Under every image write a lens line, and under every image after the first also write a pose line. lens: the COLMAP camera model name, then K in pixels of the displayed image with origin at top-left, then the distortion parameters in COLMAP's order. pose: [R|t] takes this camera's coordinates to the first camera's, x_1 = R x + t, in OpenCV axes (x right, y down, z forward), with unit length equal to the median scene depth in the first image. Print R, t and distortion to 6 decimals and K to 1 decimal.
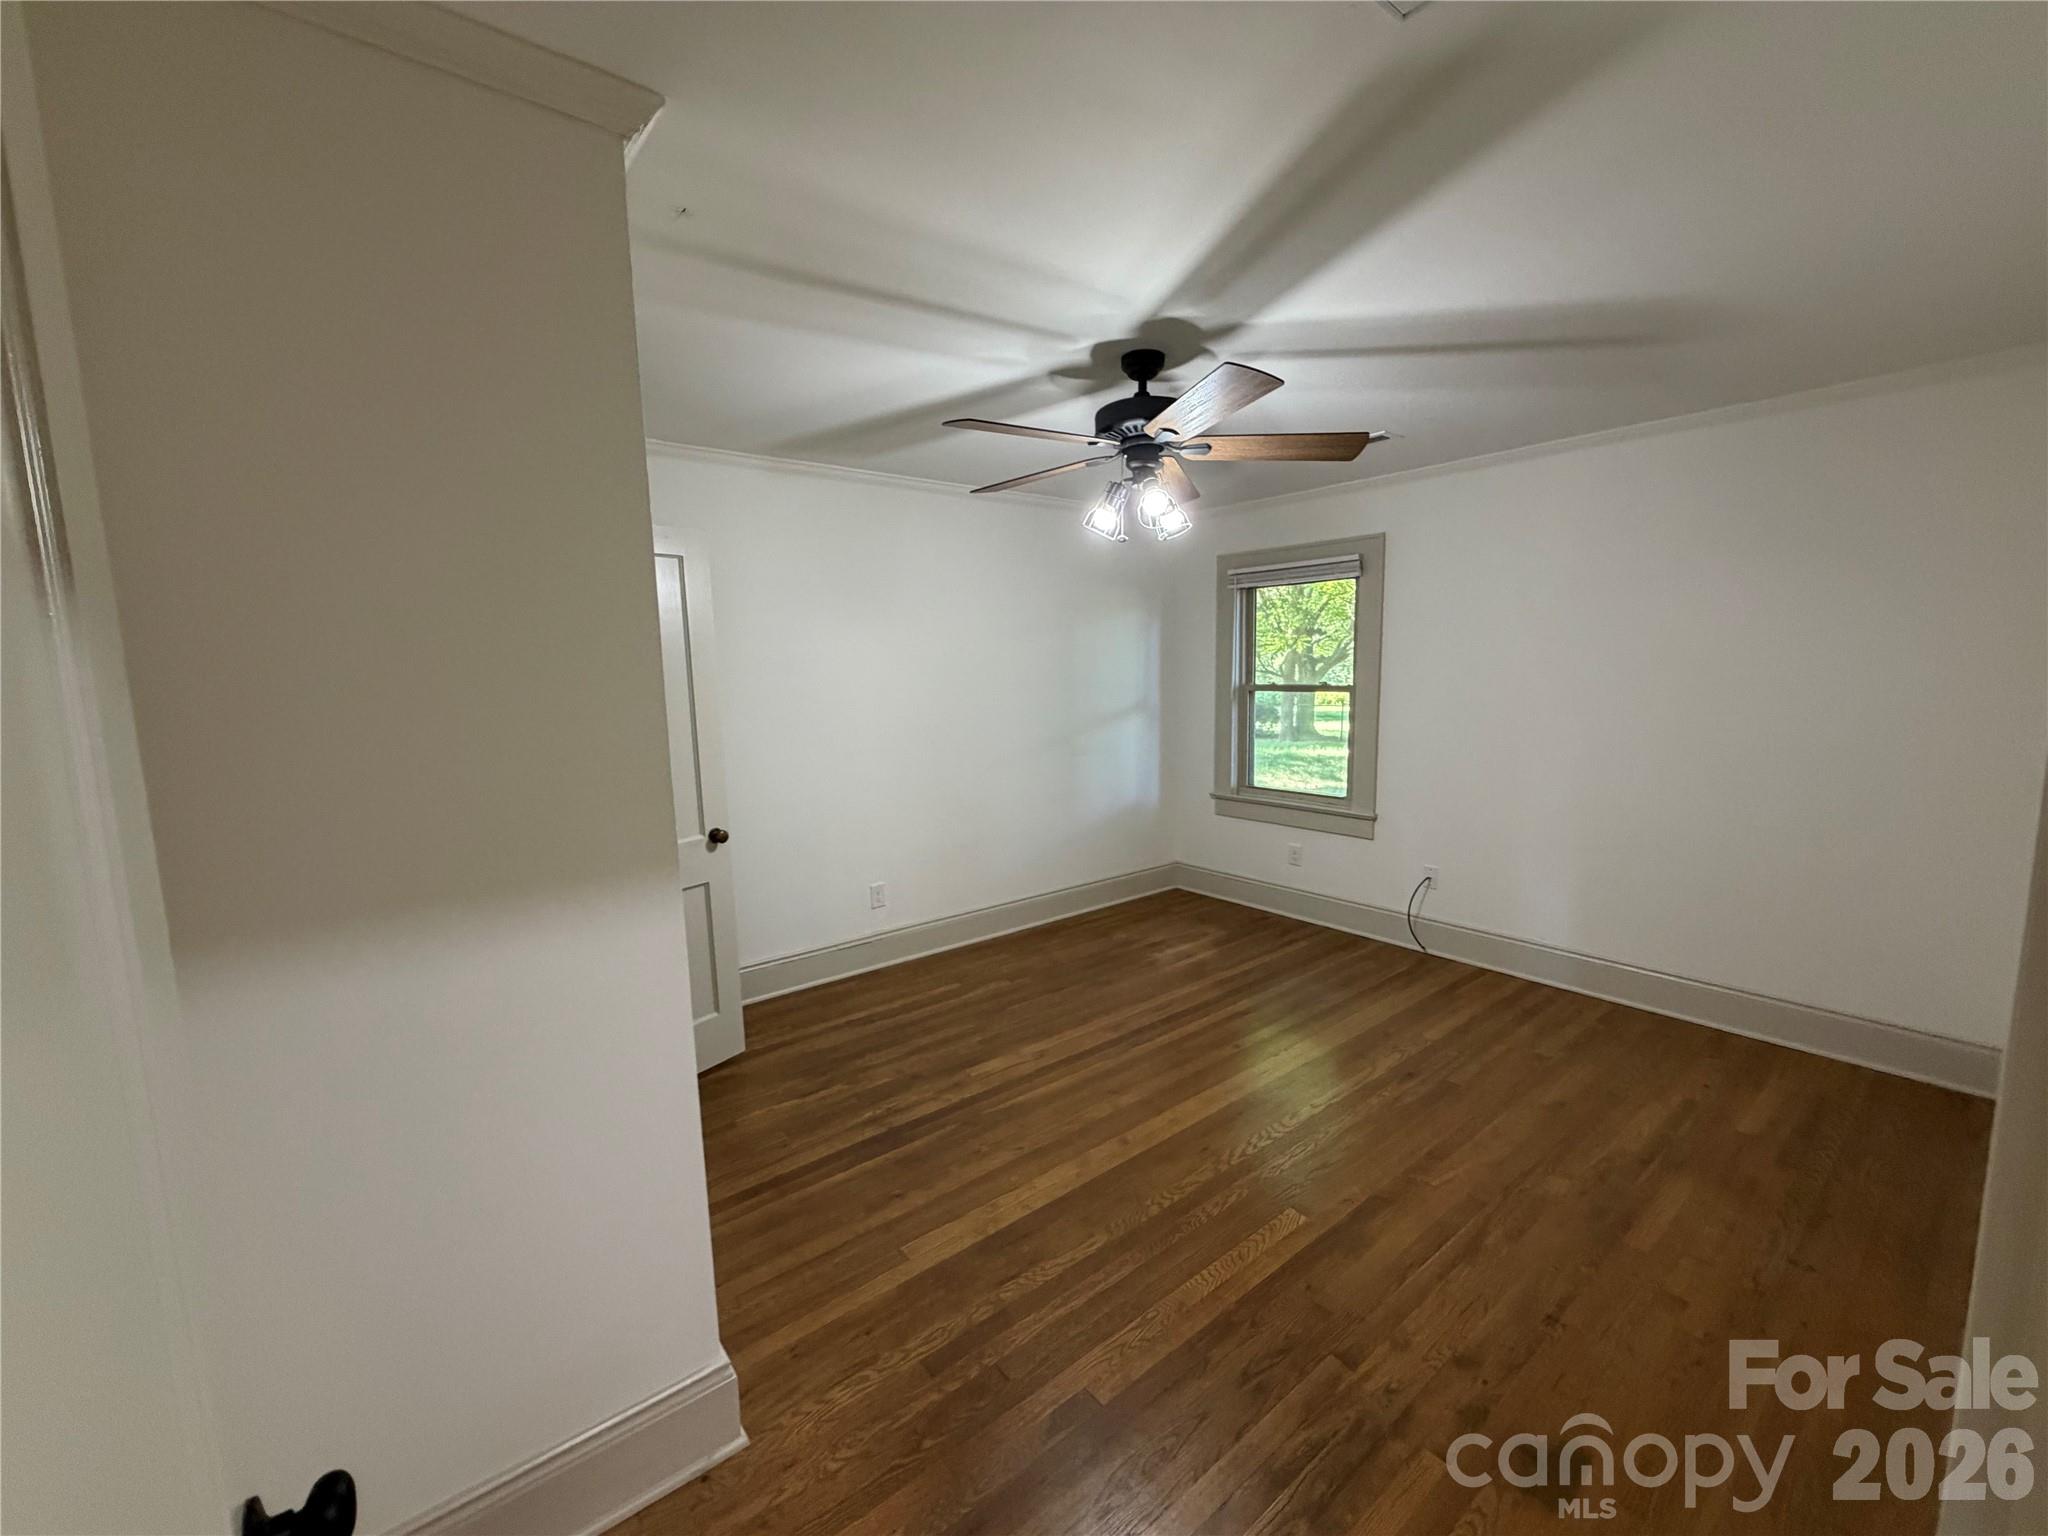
lens RADIAL K [[814.8, 0, 1021.6], [0, 814.8, 775.0], [0, 0, 1]] dist [-0.002138, 0.000553]
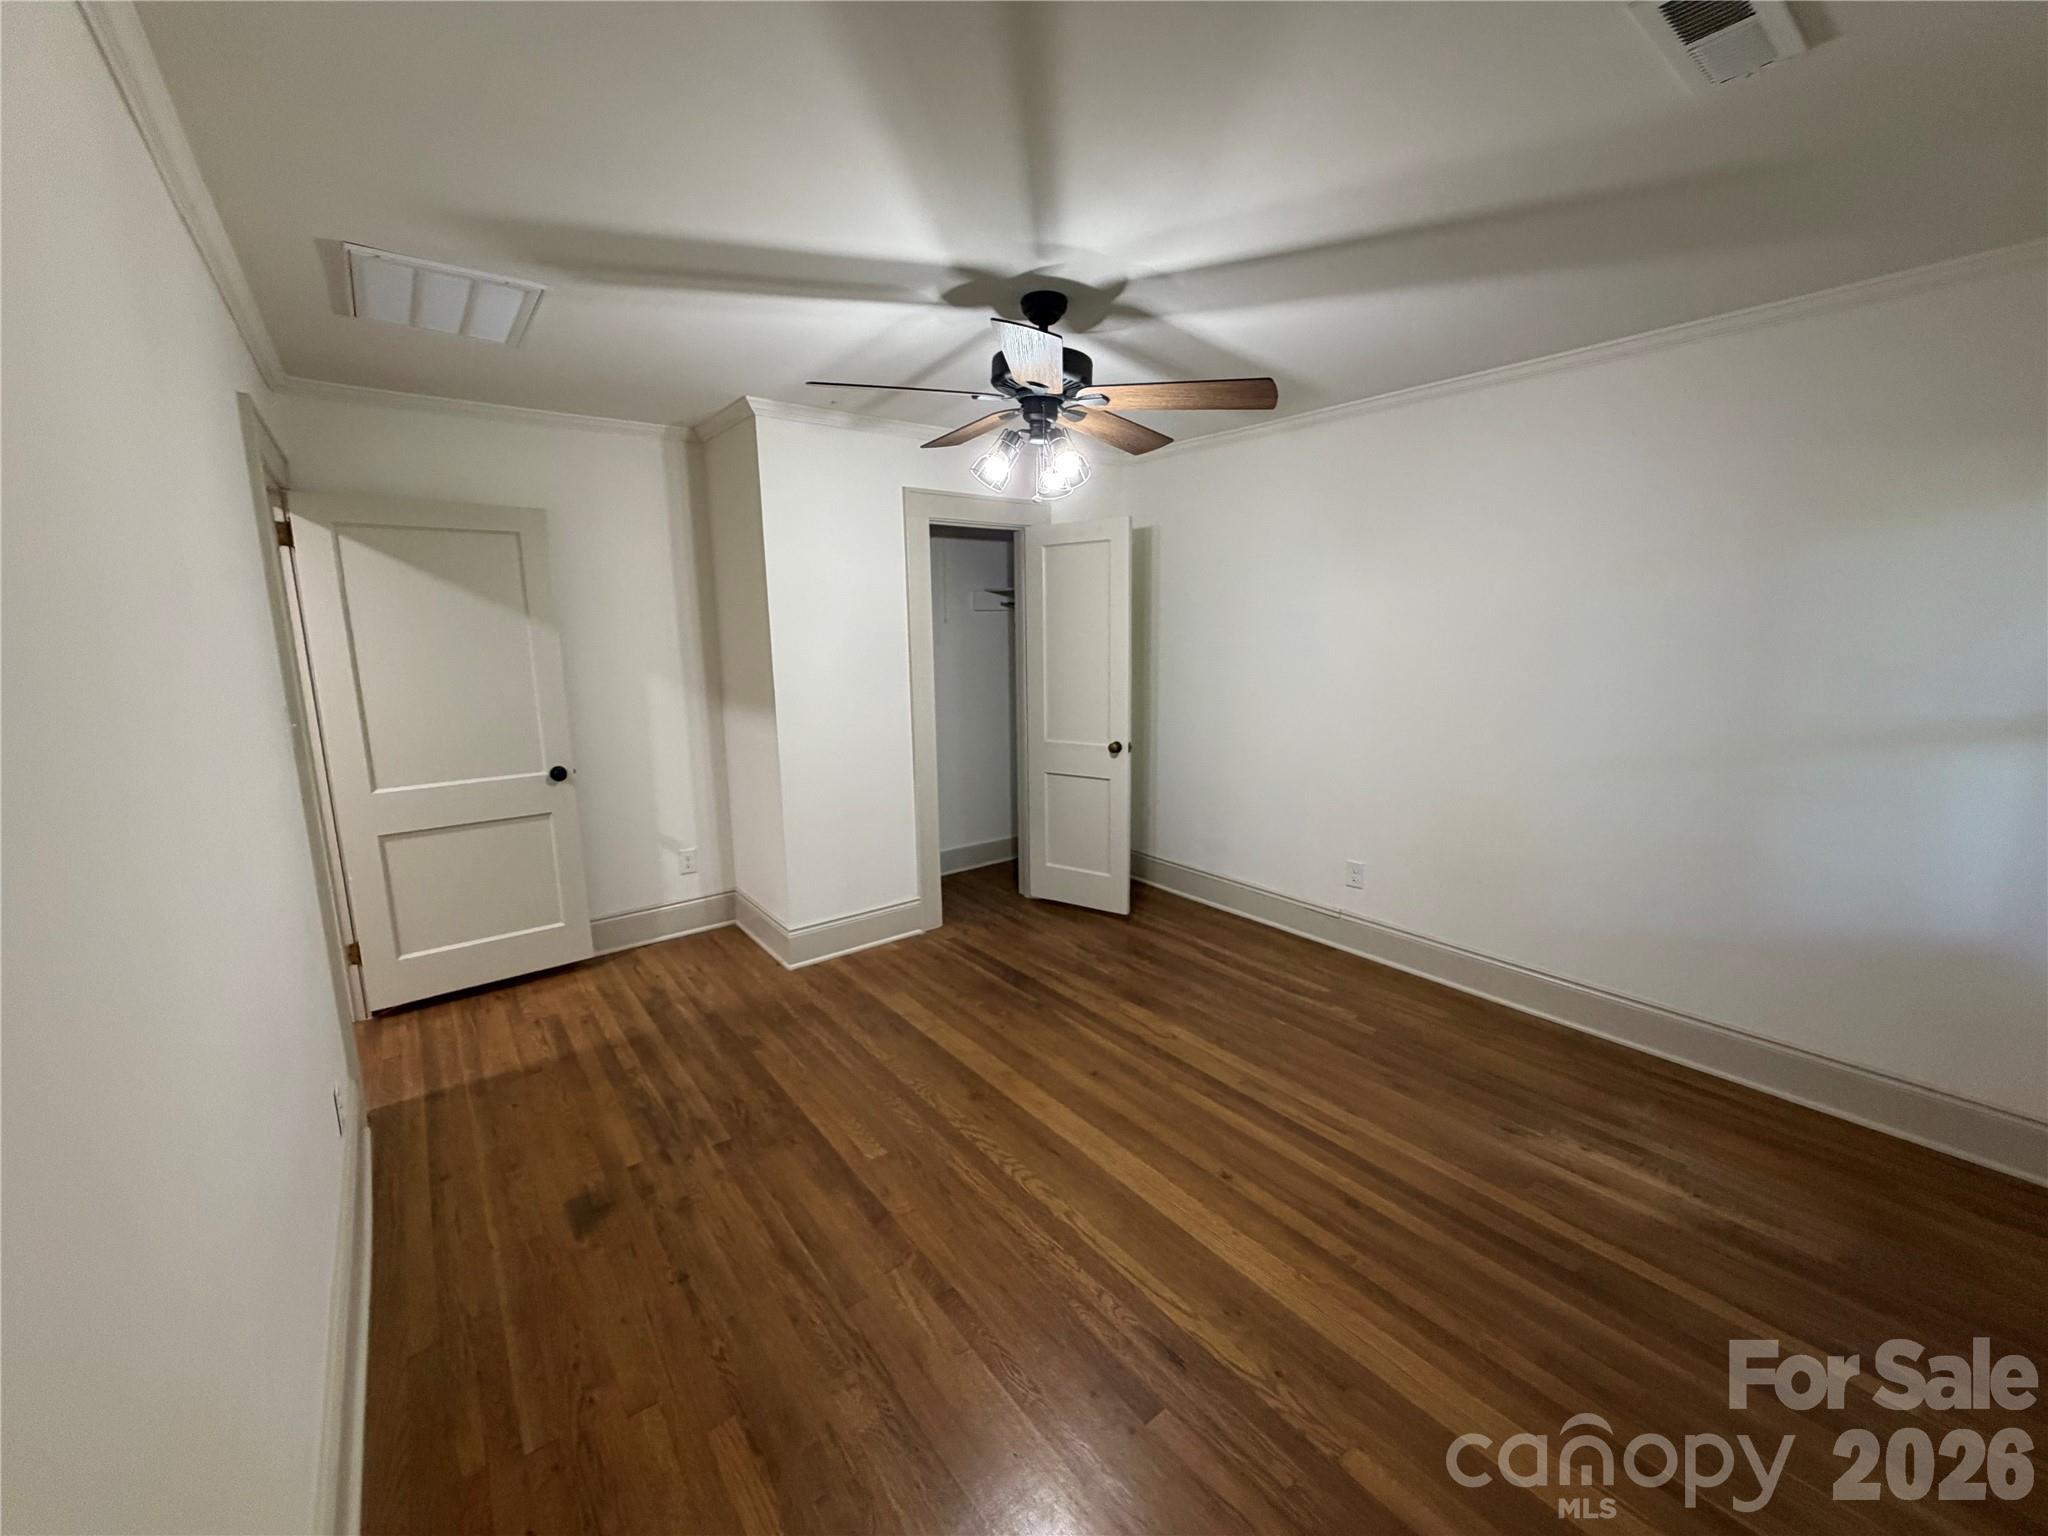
lens RADIAL K [[814.8, 0, 1026.5], [0, 814.8, 773.0], [0, 0, 1]] dist [-0.002138, 0.000553]
pose [[-0.004417, 0.201423, -0.979494, 0.977405], [-0.126976, 0.971462, 0.200344, -0.137717], [0.991896, 0.125257, 0.021285, 0.848483]]
